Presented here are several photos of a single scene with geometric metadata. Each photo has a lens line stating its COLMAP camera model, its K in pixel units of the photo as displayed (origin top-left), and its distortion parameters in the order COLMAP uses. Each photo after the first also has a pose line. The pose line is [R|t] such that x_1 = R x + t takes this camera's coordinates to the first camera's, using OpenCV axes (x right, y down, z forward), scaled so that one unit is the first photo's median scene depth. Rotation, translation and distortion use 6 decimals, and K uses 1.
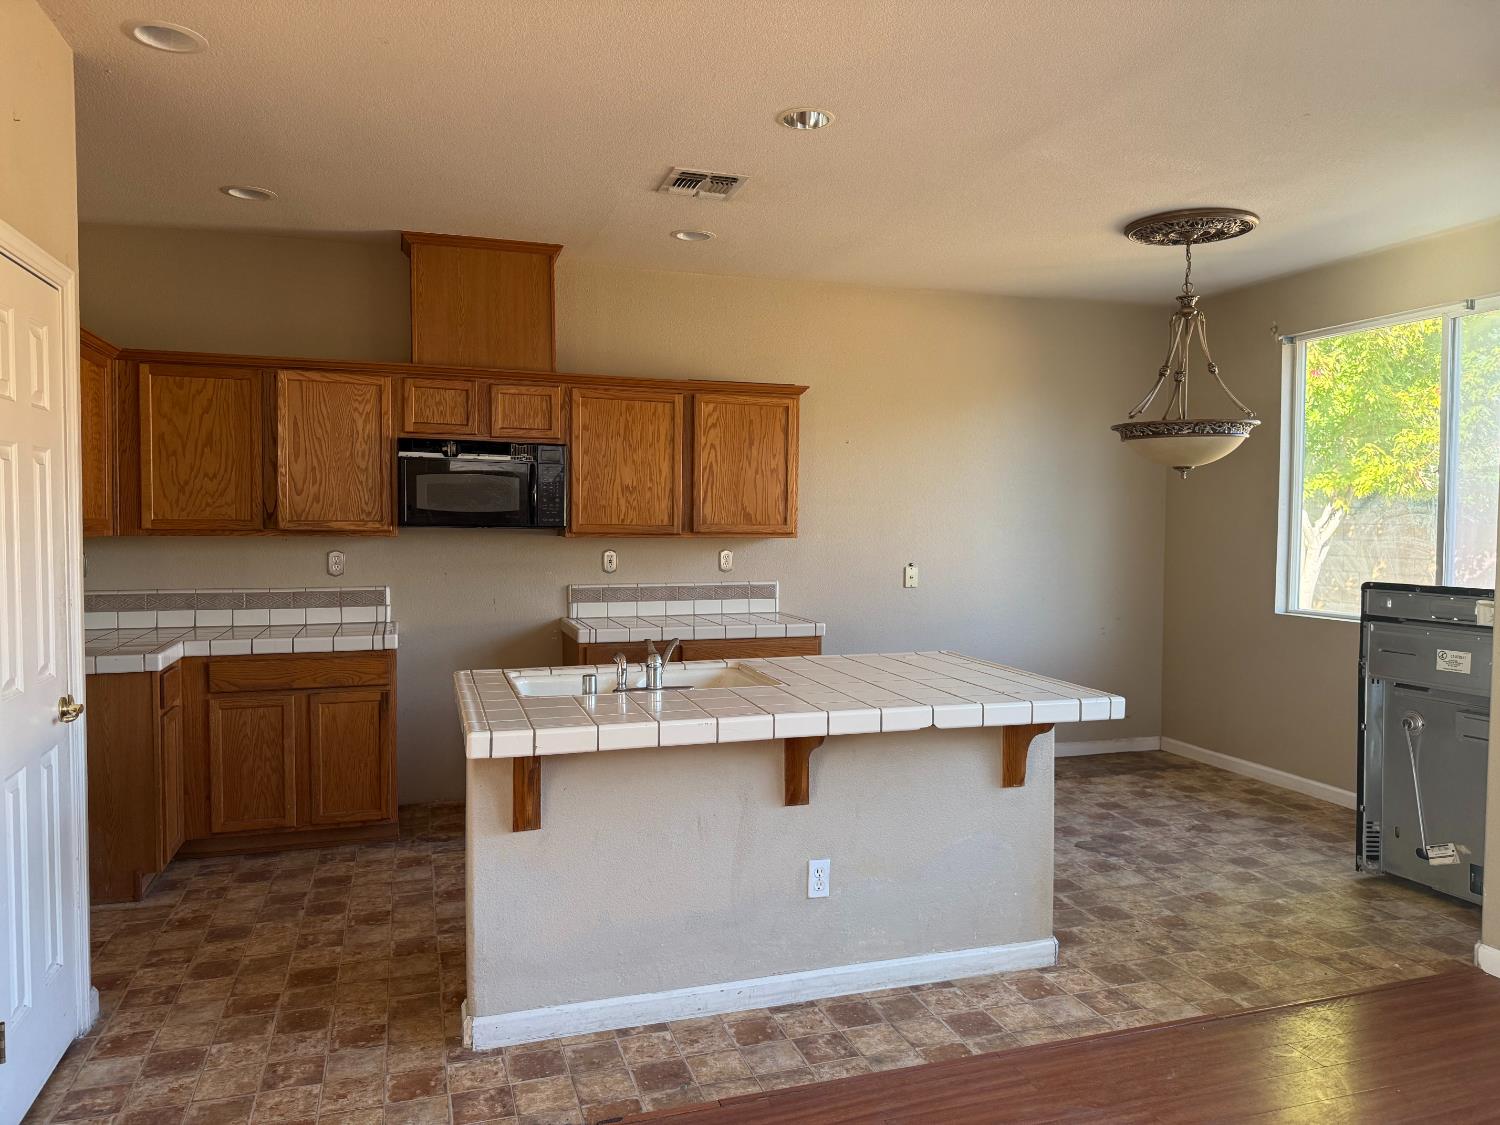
lens RADIAL K [[1059.0, 0, 756.4], [0, 1059.0, 562.1], [0, 0, 1]] dist [0.049965, -0.005852]
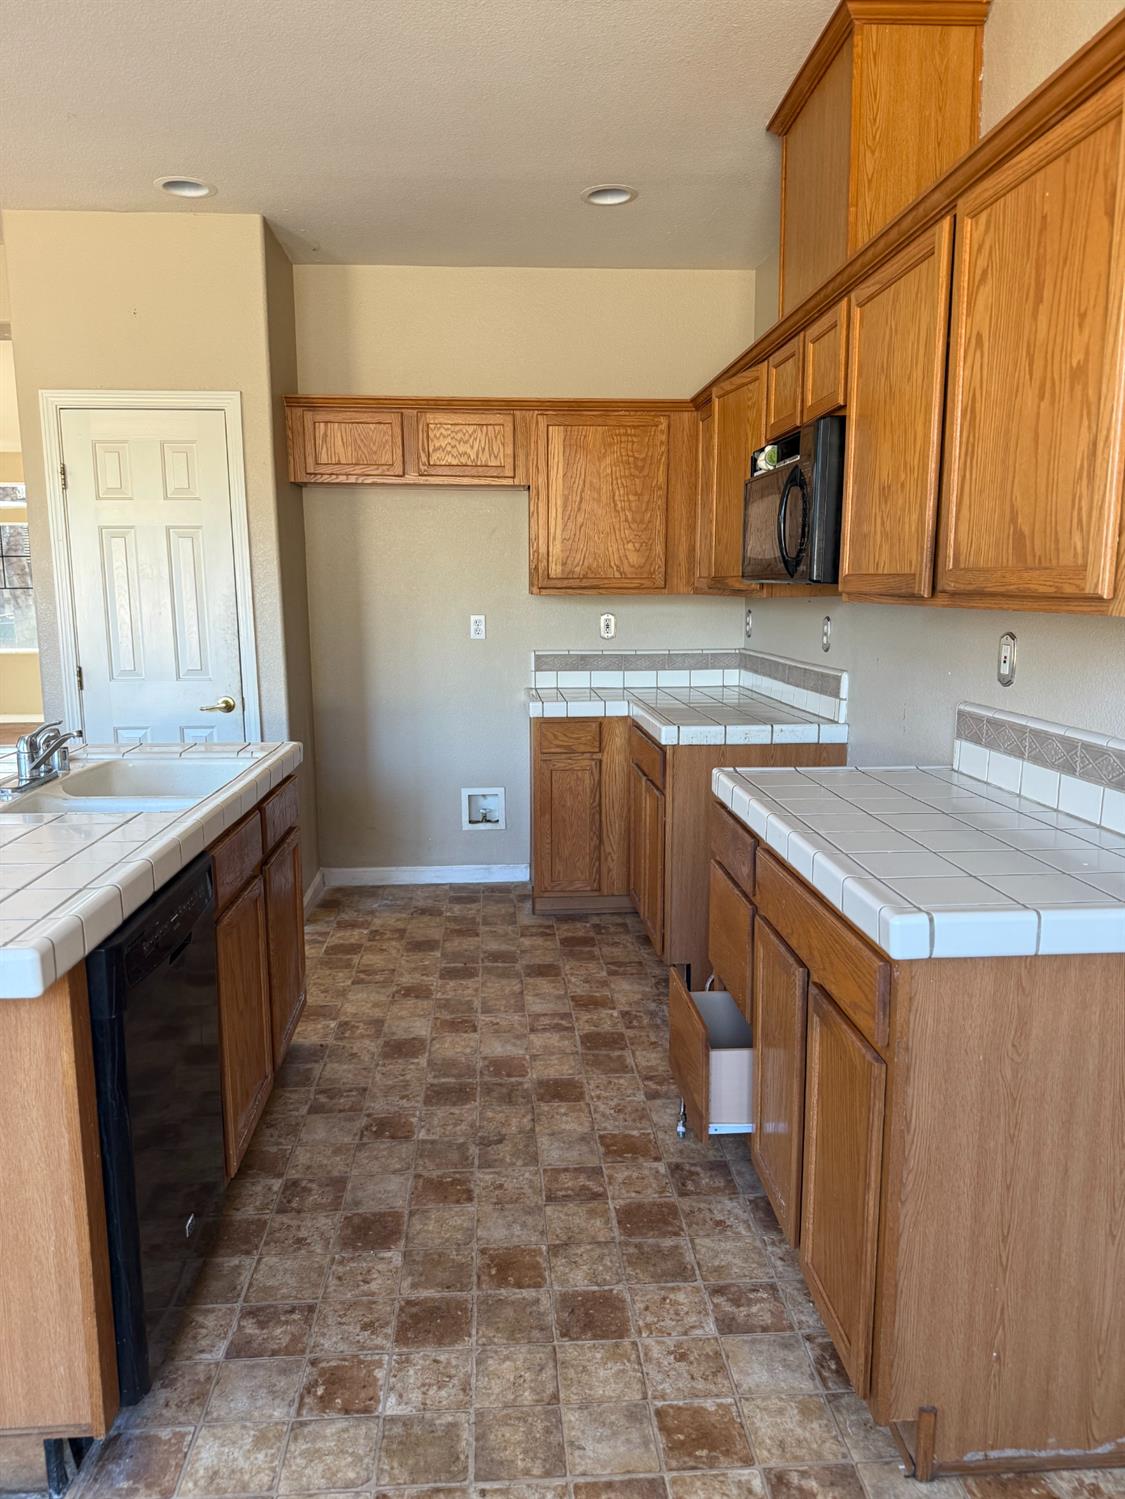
lens RADIAL K [[1058.3, 0, 570.6], [0, 1058.3, 749.3], [0, 0, 1]] dist [0.049965, -0.005852]
pose [[-0.238350, 0.144843, -0.960318, 0.434622], [-0.037391, 0.986714, 0.158105, -0.035165], [0.970459, 0.073591, -0.229767, 1.175451]]
